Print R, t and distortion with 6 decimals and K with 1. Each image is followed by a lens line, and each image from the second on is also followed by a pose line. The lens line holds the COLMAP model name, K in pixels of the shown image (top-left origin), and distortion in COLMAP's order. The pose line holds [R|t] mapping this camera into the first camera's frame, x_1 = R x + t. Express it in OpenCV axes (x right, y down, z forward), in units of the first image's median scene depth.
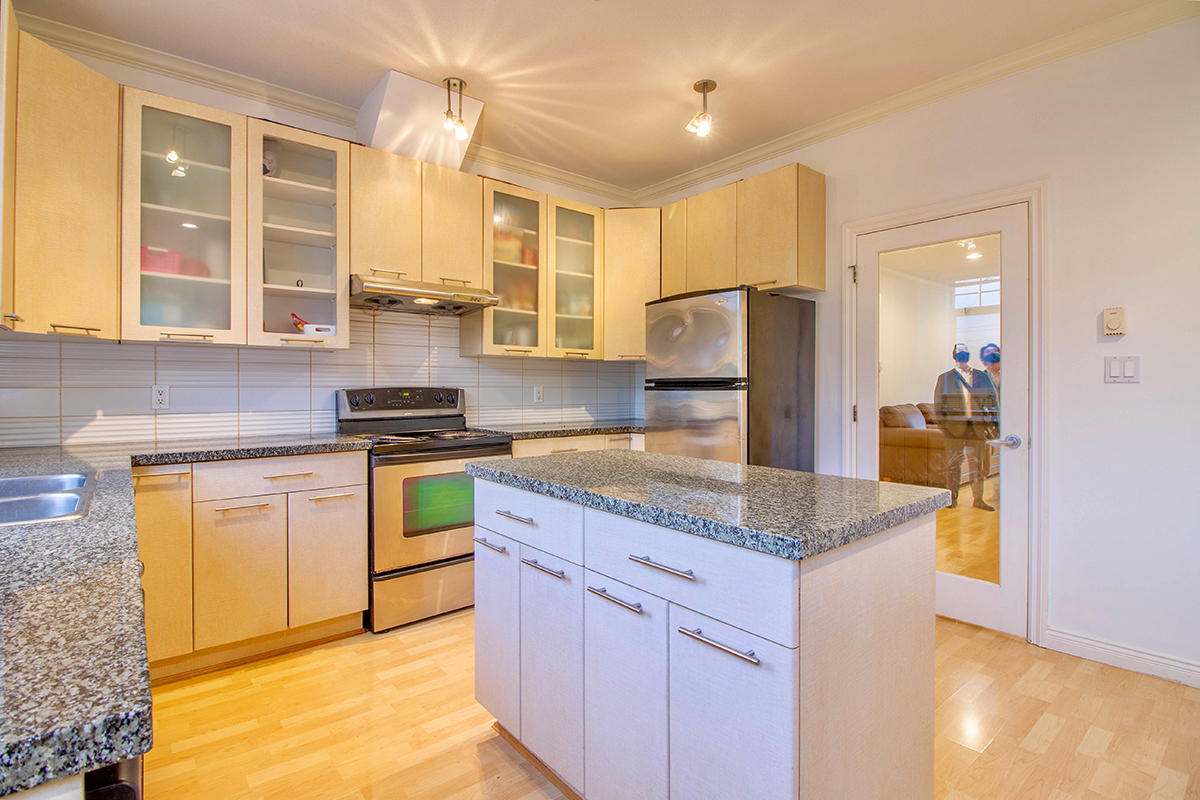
lens RADIAL K [[567.9, 0, 605.6], [0, 567.9, 385.5], [0, 0, 1]] dist [-0.000304, -0.000005]
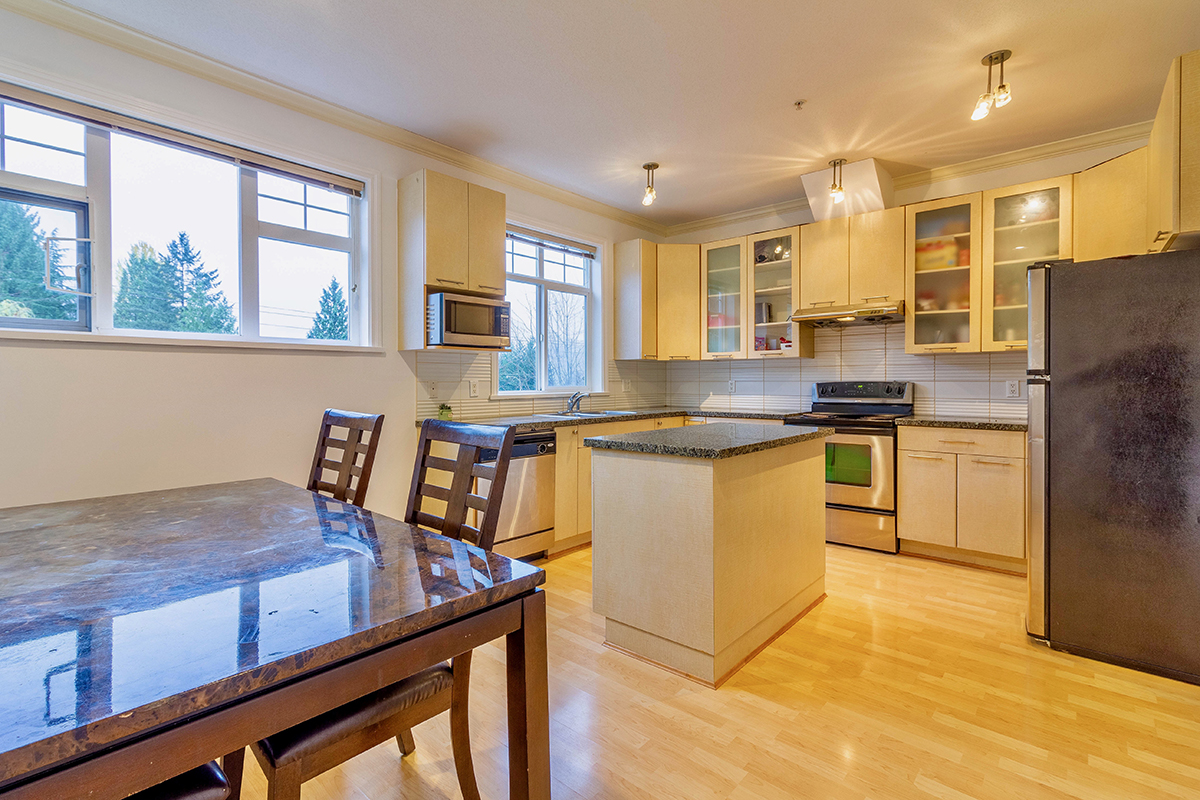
lens RADIAL K [[567.9, 0, 605.6], [0, 567.9, 385.5], [0, 0, 1]] dist [-0.000304, -0.000005]
pose [[0.161992, 0.003026, -0.986787, 0.979907], [-0.000206, 0.999995, 0.003033, 0.009760], [0.986792, -0.000289, 0.161992, 0.208374]]
